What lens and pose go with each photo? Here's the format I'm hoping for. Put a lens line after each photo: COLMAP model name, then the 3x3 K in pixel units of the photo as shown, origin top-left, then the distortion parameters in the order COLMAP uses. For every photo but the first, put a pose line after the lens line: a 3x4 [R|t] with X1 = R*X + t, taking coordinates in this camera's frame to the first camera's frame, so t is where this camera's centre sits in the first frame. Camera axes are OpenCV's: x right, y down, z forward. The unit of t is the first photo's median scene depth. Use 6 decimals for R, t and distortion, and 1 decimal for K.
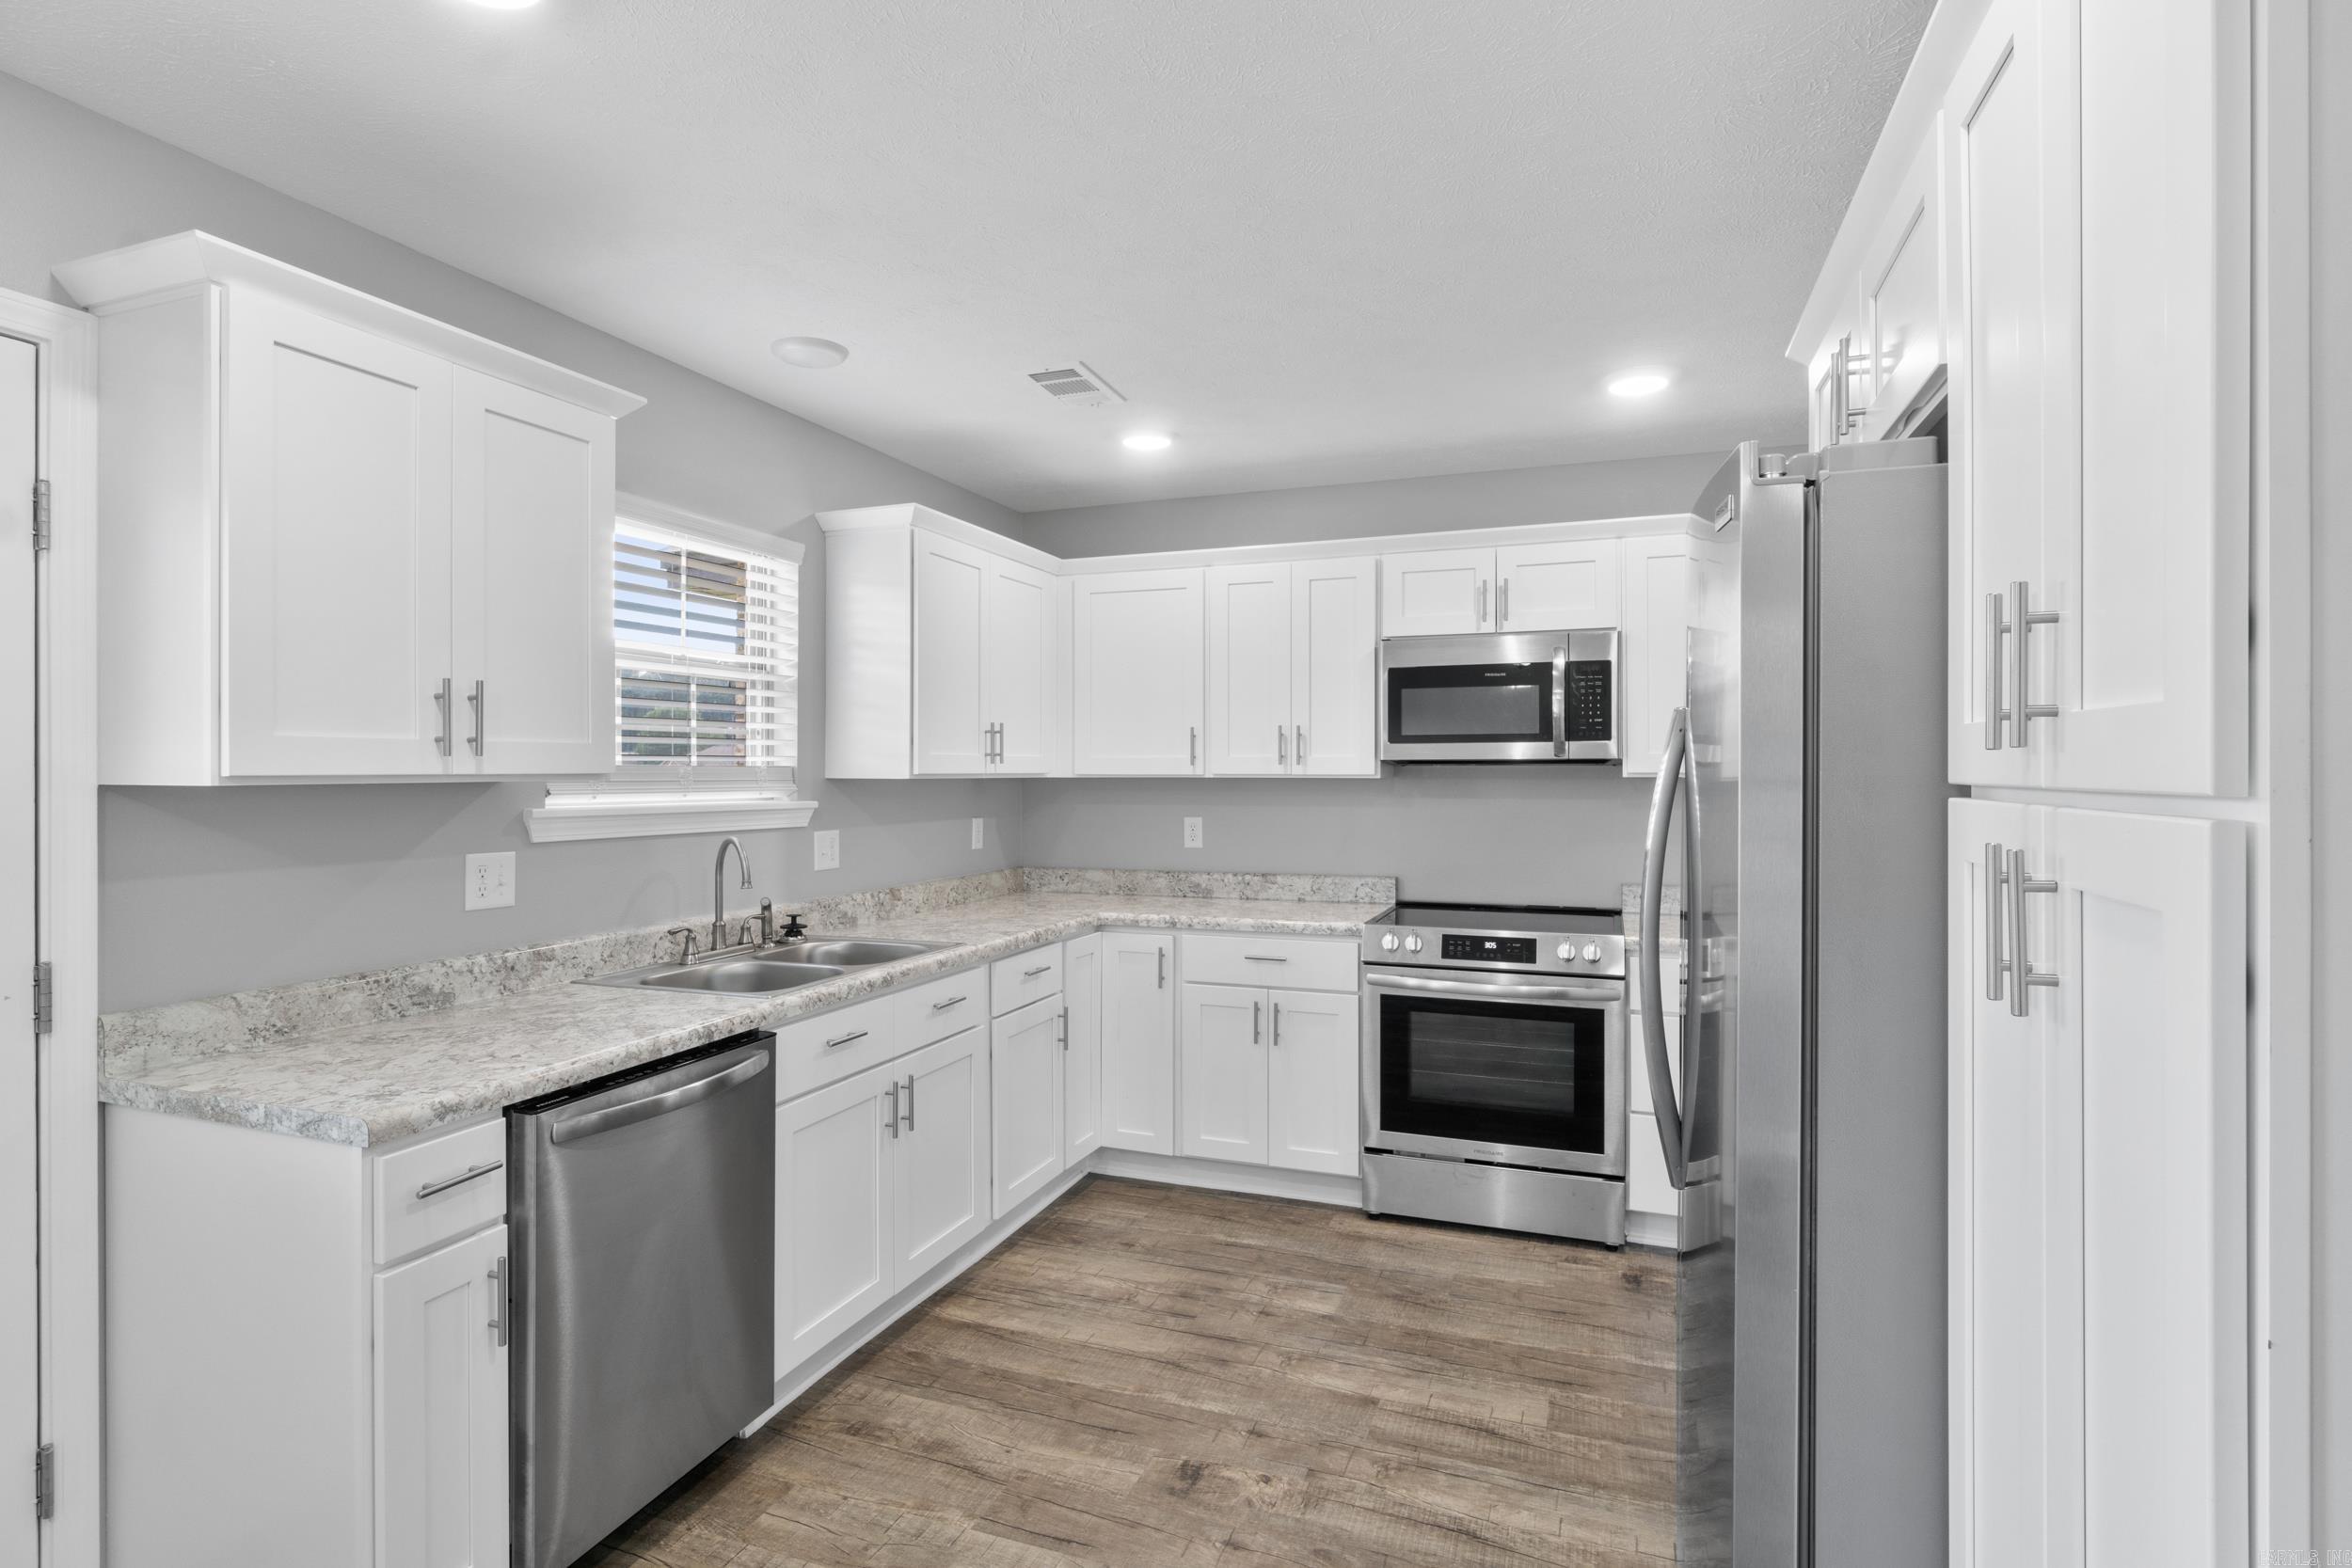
lens RADIAL K [[1185.0, 0, 1155.4], [0, 1185.0, 766.6], [0, 0, 1]] dist [-0.004739, -0.000326]
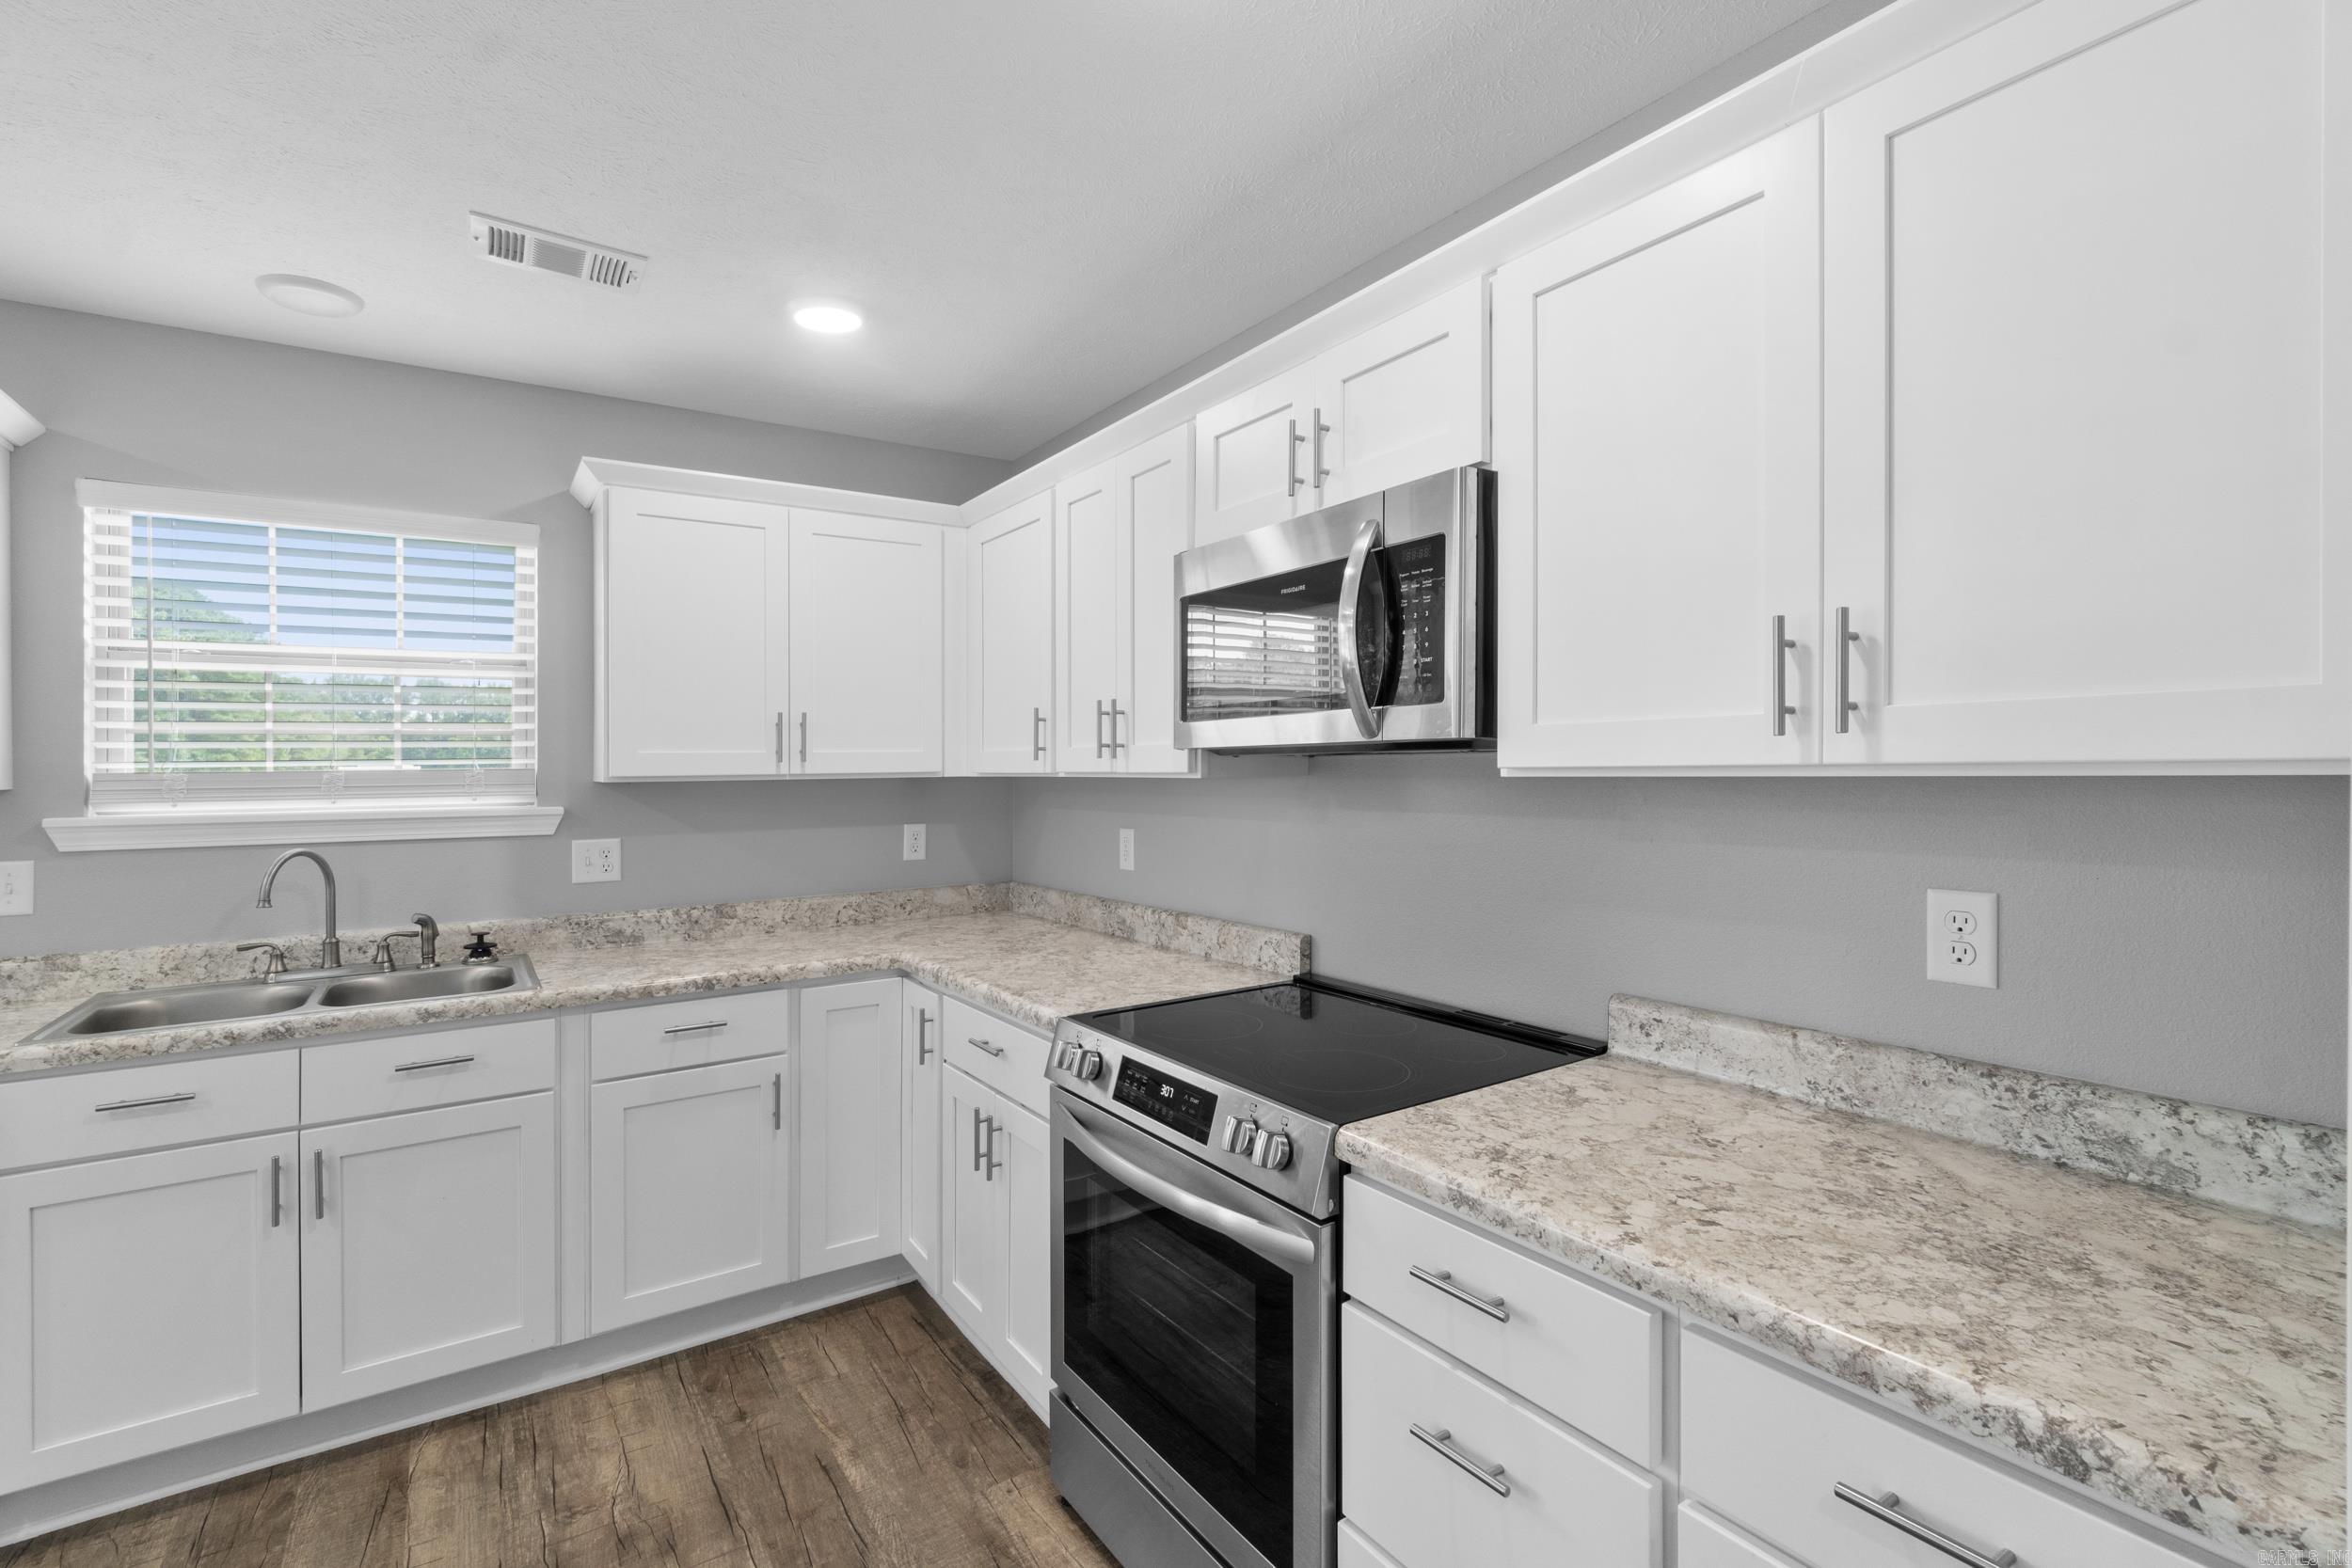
lens RADIAL K [[1056.0, 0, 1161.4], [0, 1056.0, 762.5], [0, 0, 1]] dist [-0.003780, -0.001549]
pose [[0.814993, -0.010386, -0.579377, 0.575629], [0.014086, 0.999899, 0.001890, -0.000215], [0.579299, -0.009702, 0.815057, 0.624146]]
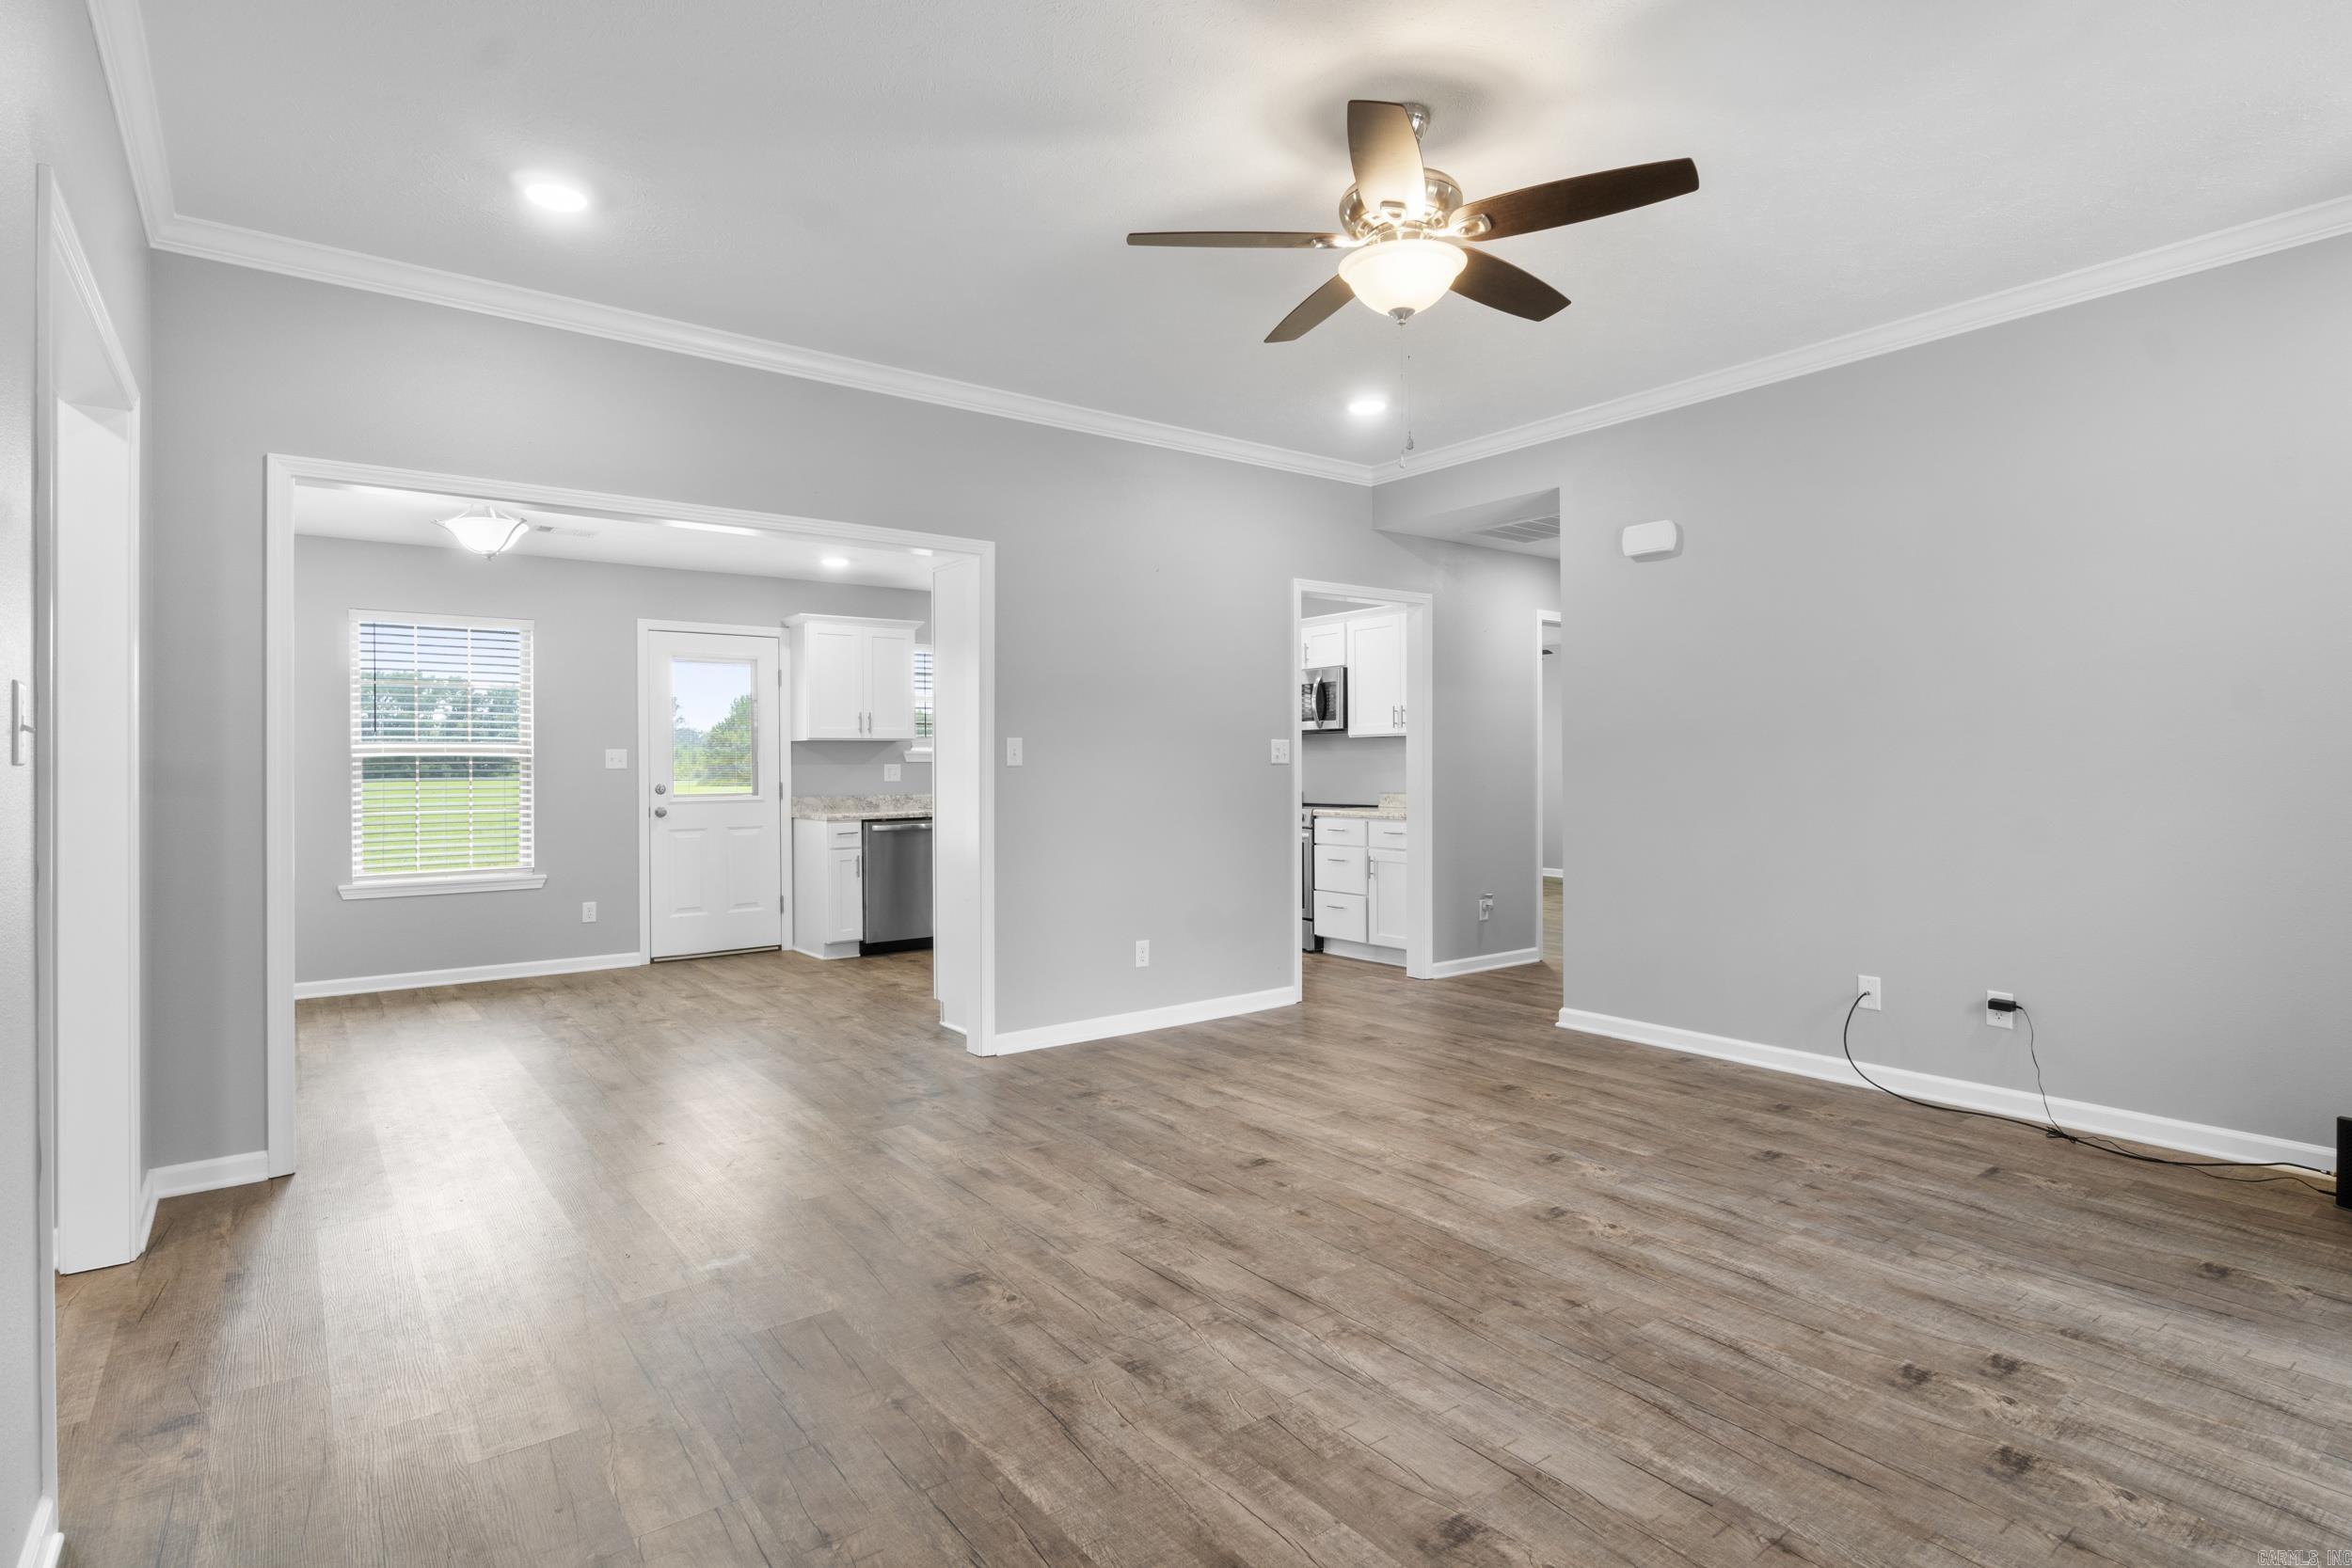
lens RADIAL K [[1196.2, 0, 1168.4], [0, 1196.2, 754.5], [0, 0, 1]] dist [-0.000620, 0.000888]
pose [[0.851044, -0.009979, -0.524999, 1.329700], [0.007419, 0.999948, -0.006980, 0.054729], [0.525042, 0.002045, 0.851074, -1.027340]]
